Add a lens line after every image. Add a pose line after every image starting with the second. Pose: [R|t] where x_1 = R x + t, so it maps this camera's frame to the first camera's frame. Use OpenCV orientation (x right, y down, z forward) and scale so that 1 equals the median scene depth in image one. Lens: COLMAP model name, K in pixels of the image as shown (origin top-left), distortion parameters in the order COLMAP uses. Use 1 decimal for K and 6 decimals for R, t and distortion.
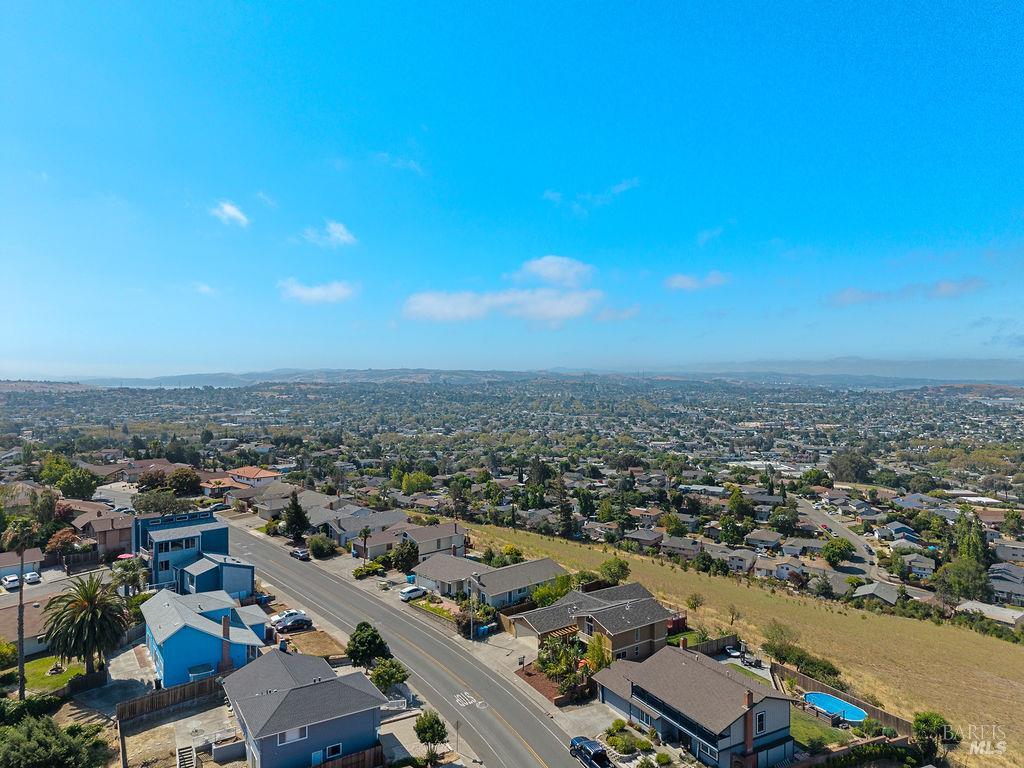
lens RADIAL K [[684.9, 0, 512.0], [0, 684.9, 384.0], [0, 0, 1]] dist [0.003896, -0.002063]
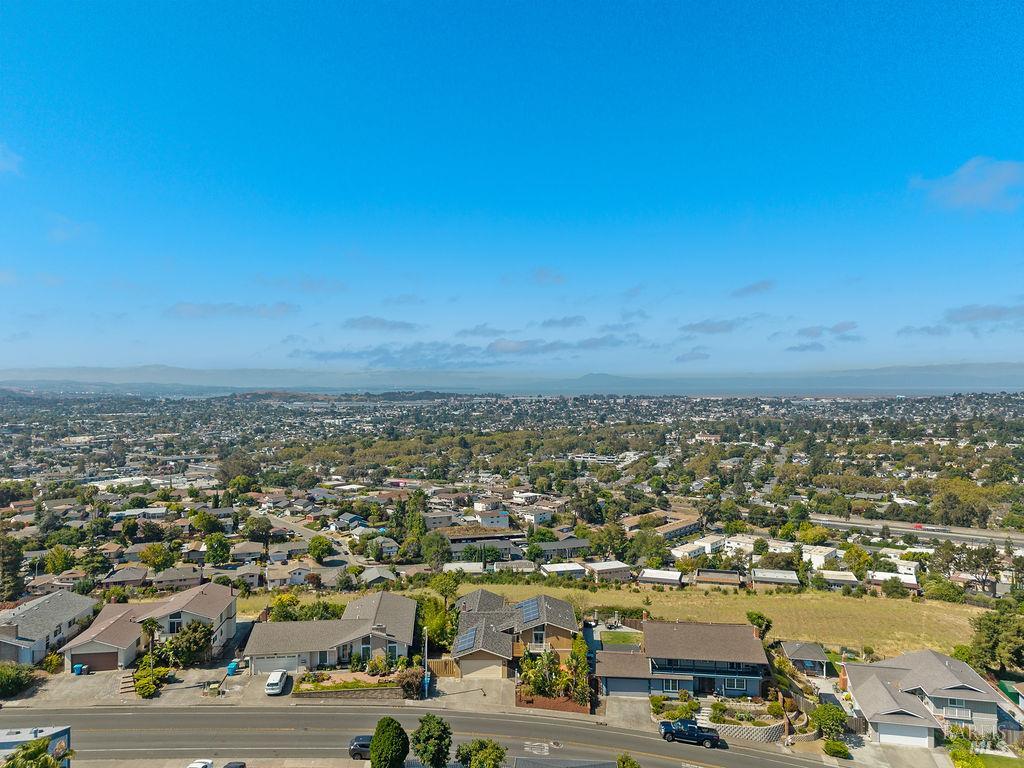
lens RADIAL K [[684.9, 0, 512.0], [0, 684.9, 384.0], [0, 0, 1]] dist [0.003896, -0.002063]
pose [[0.593378, -0.004999, 0.804908, -0.188572], [0.014596, 0.999883, -0.004550, -0.001866], [-0.804791, 0.014448, 0.593382, 0.115443]]
